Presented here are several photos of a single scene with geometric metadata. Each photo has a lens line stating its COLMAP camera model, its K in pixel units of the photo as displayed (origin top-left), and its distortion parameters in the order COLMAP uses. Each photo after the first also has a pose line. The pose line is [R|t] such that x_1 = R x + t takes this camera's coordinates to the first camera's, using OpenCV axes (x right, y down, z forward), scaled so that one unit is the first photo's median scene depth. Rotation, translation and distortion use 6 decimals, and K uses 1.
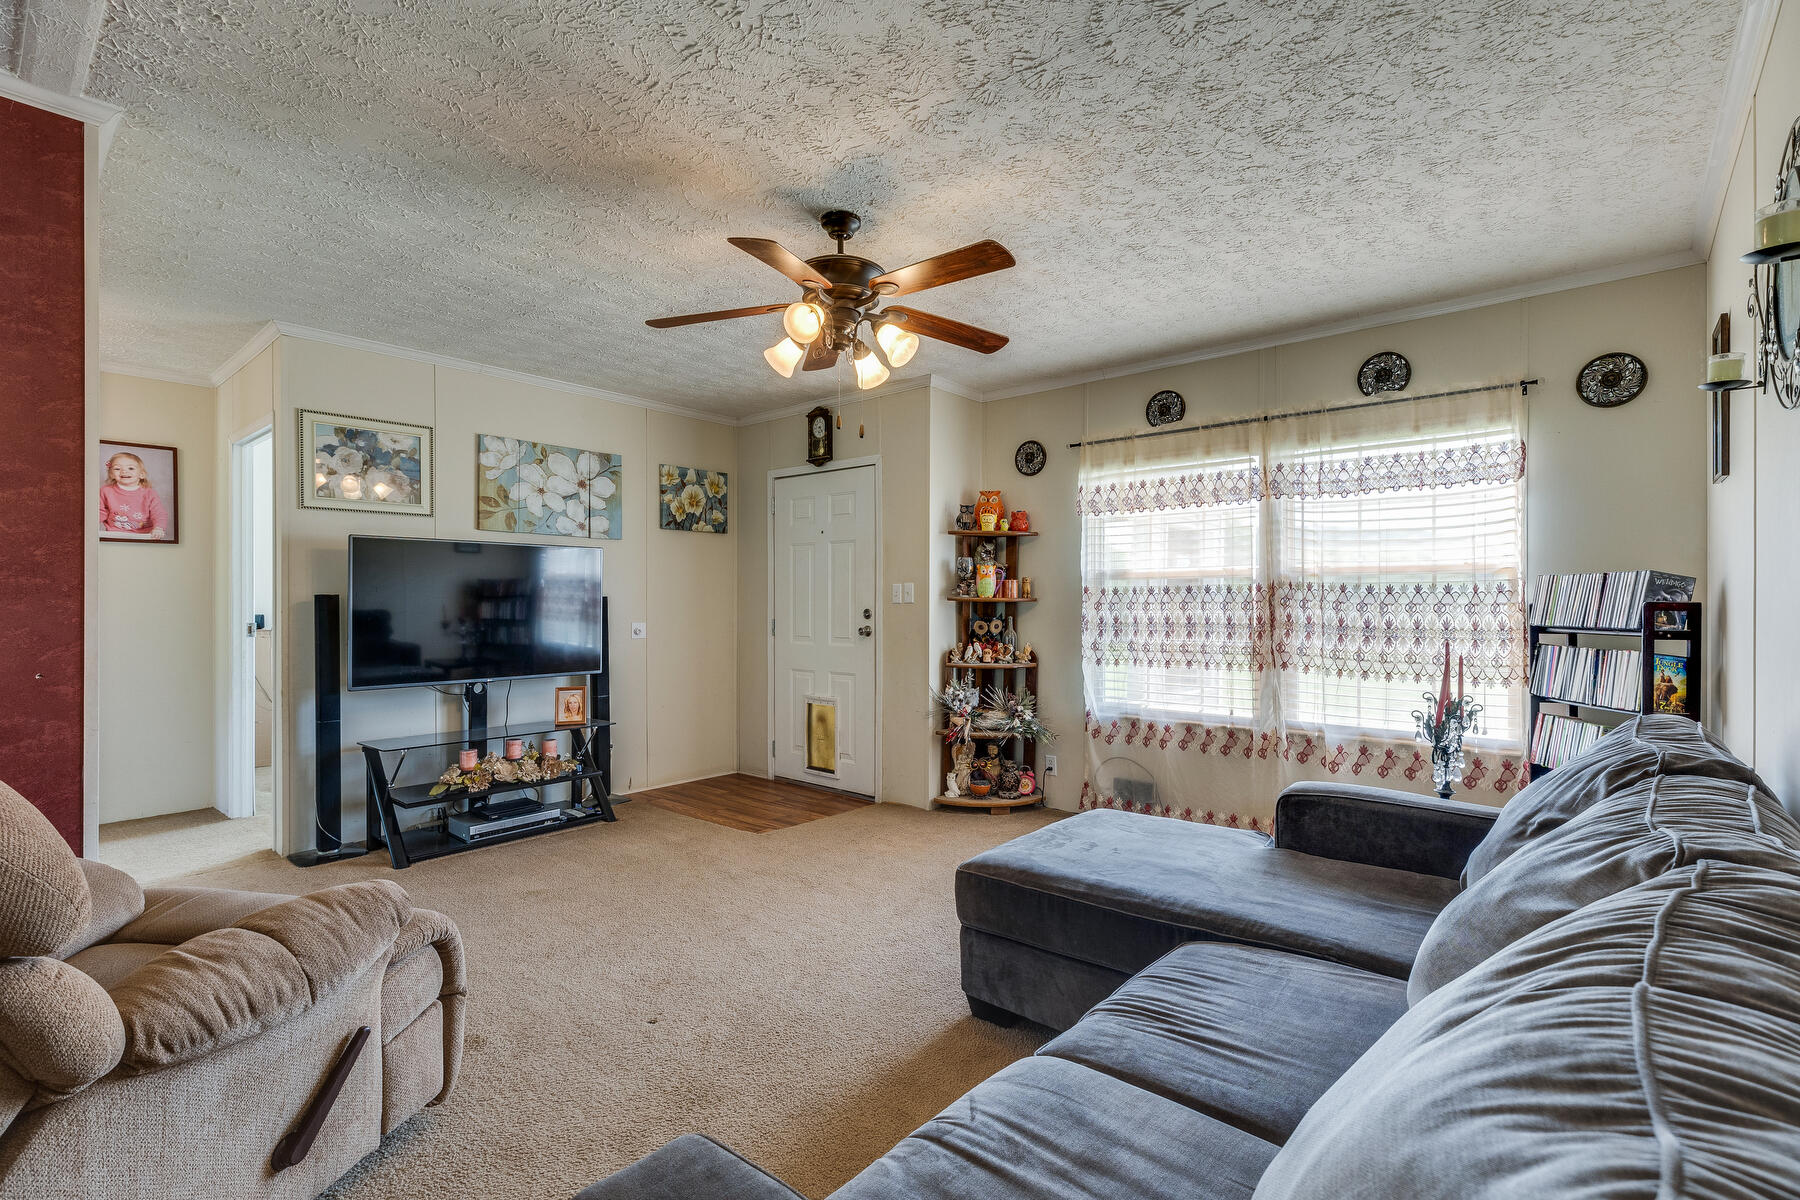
lens RADIAL K [[811.7, 0, 894.7], [0, 811.7, 603.3], [0, 0, 1]] dist [-0.001039, -0.000138]
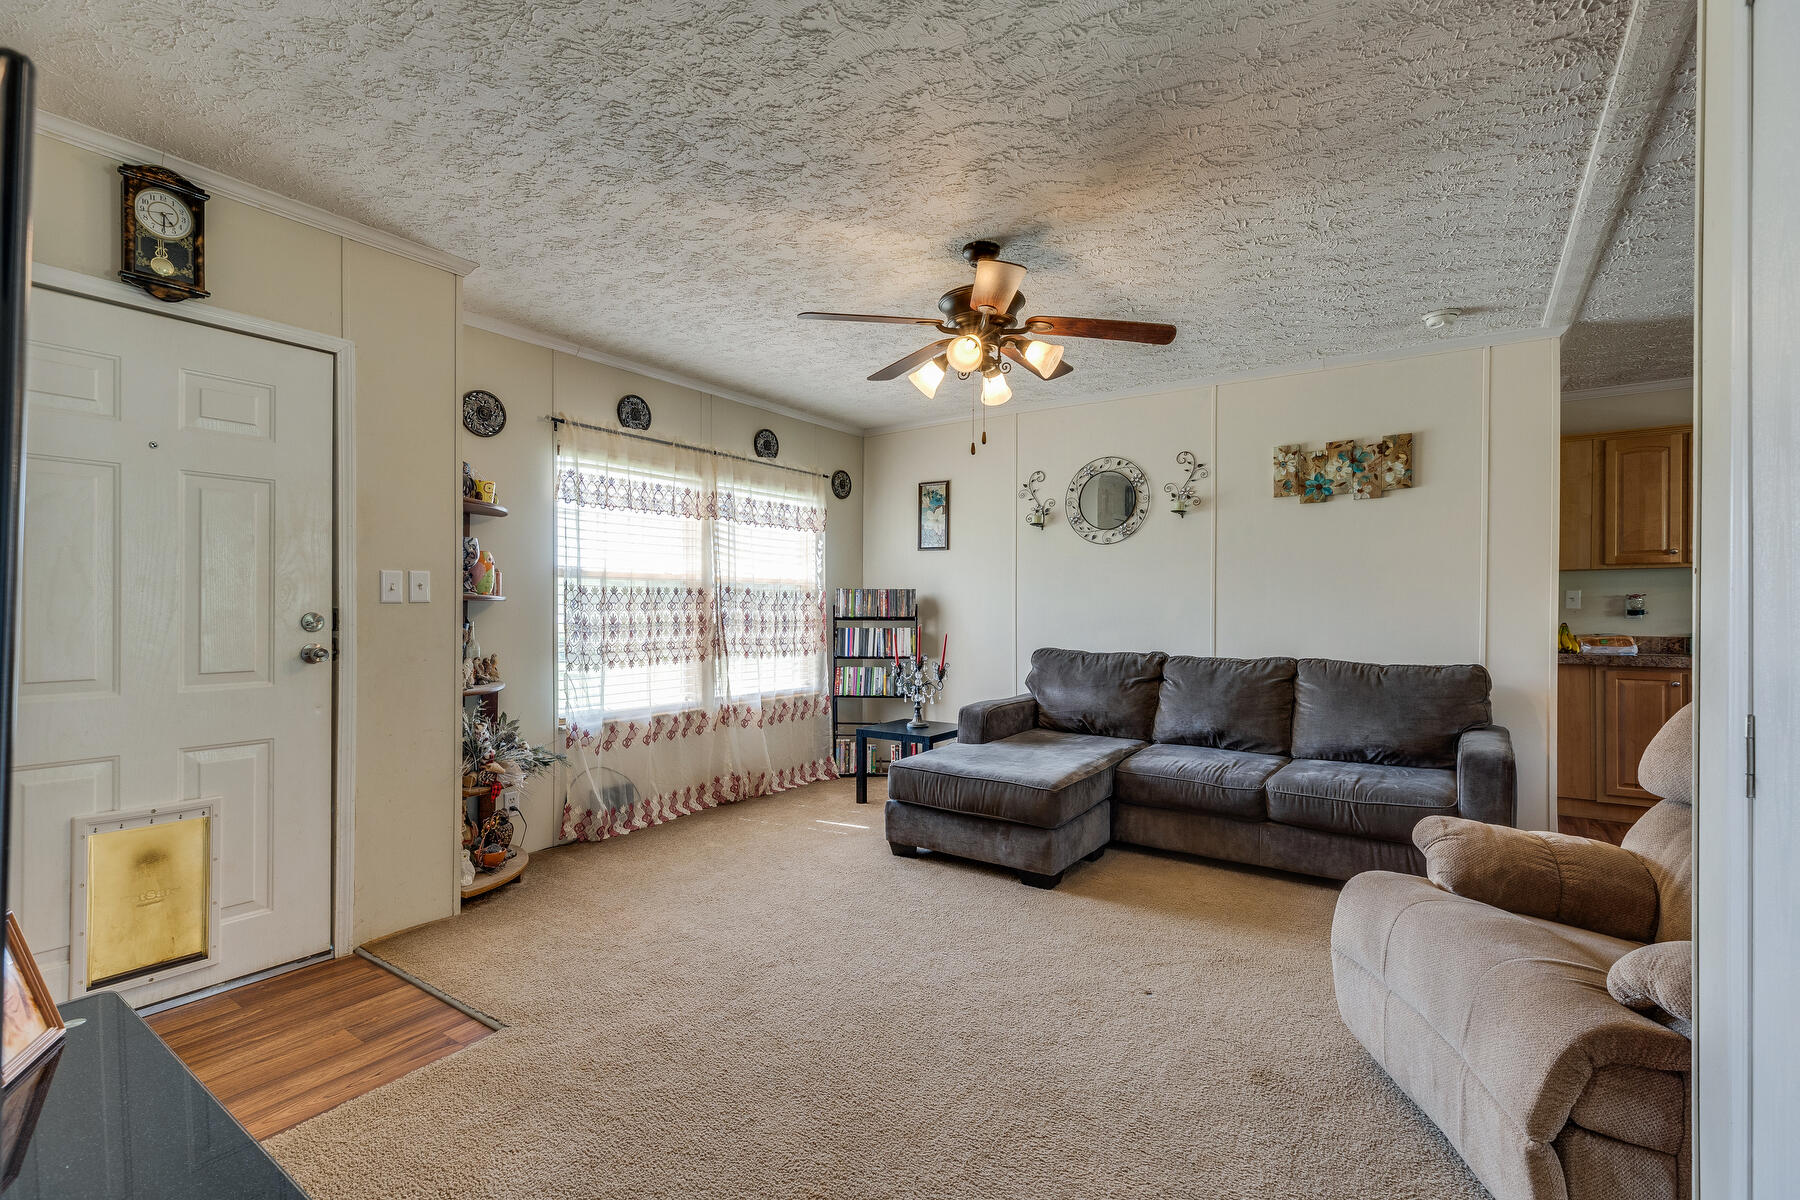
lens RADIAL K [[811.7, 0, 894.7], [0, 811.7, 603.3], [0, 0, 1]] dist [-0.001039, -0.000138]
pose [[-0.106669, 0.001996, 0.994293, -0.750140], [-0.002648, 0.999994, -0.002292, 0.001056], [-0.994291, -0.002878, -0.106663, 0.818738]]
